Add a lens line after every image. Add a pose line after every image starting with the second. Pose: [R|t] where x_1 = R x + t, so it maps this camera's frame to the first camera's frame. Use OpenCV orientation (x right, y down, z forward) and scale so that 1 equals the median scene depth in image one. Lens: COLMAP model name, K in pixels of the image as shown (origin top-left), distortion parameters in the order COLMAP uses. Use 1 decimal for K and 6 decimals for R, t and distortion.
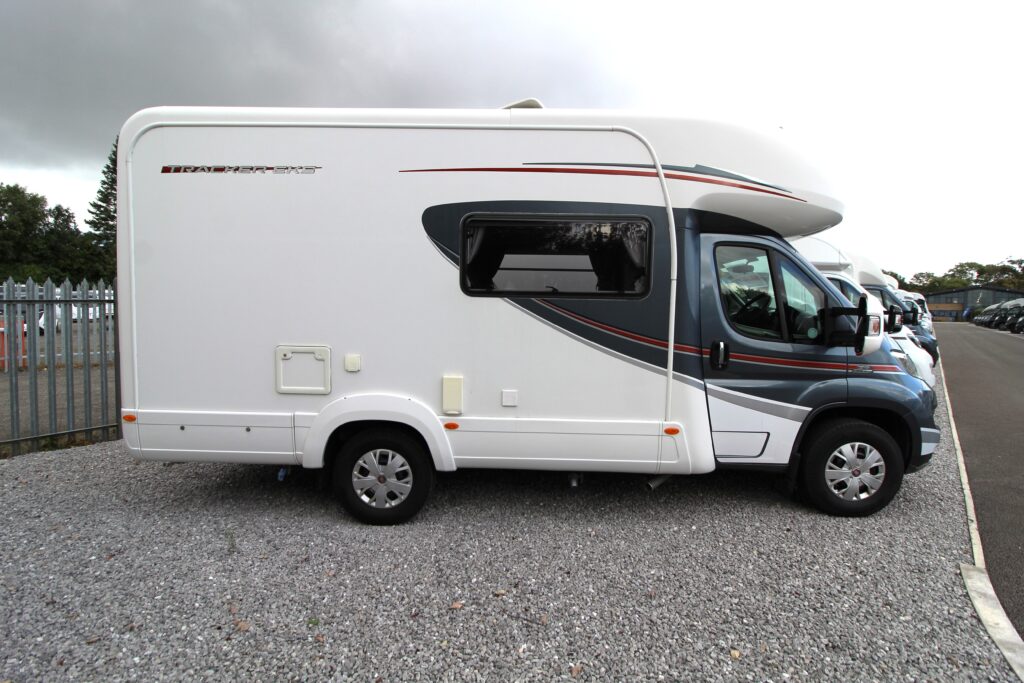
lens RADIAL K [[478.3, 0, 518.9], [0, 478.3, 338.5], [0, 0, 1]] dist [-0.001157, -0.011974]
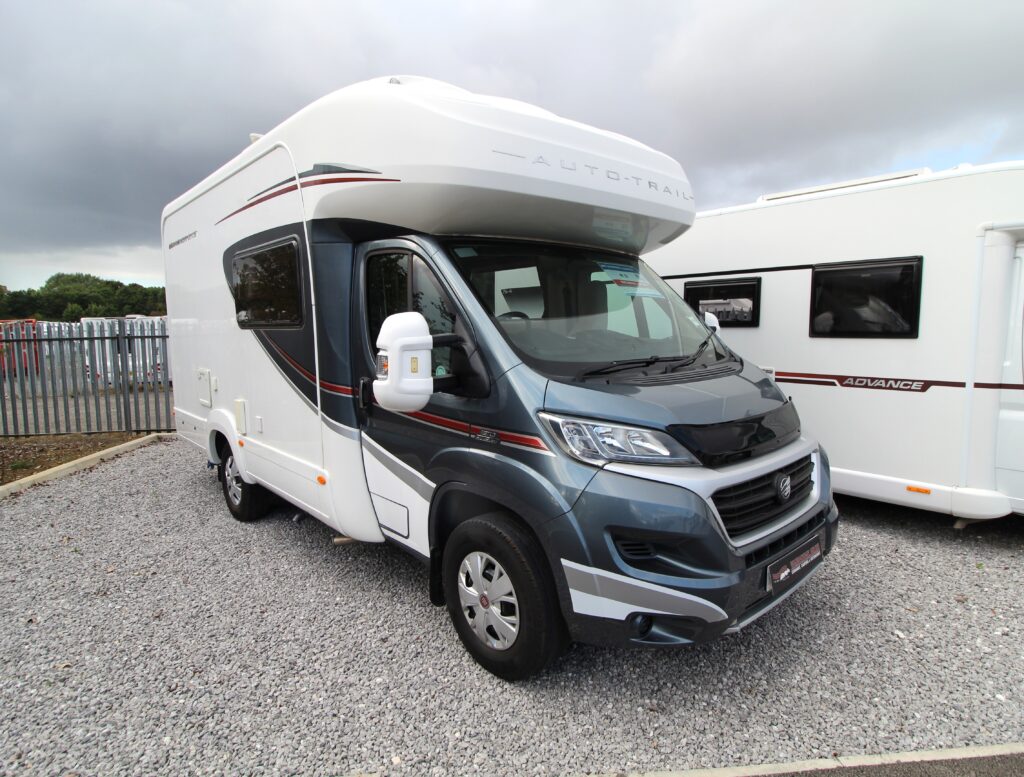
lens RADIAL K [[574.2, 0, 512.0], [0, 574.2, 388.5], [0, 0, 1]] dist [-0.000448, -0.000398]
pose [[0.689911, 0.053469, -0.721917, 1.262511], [-0.029105, 0.998511, 0.046141, -0.029855], [0.723309, -0.010821, 0.690440, 0.517619]]
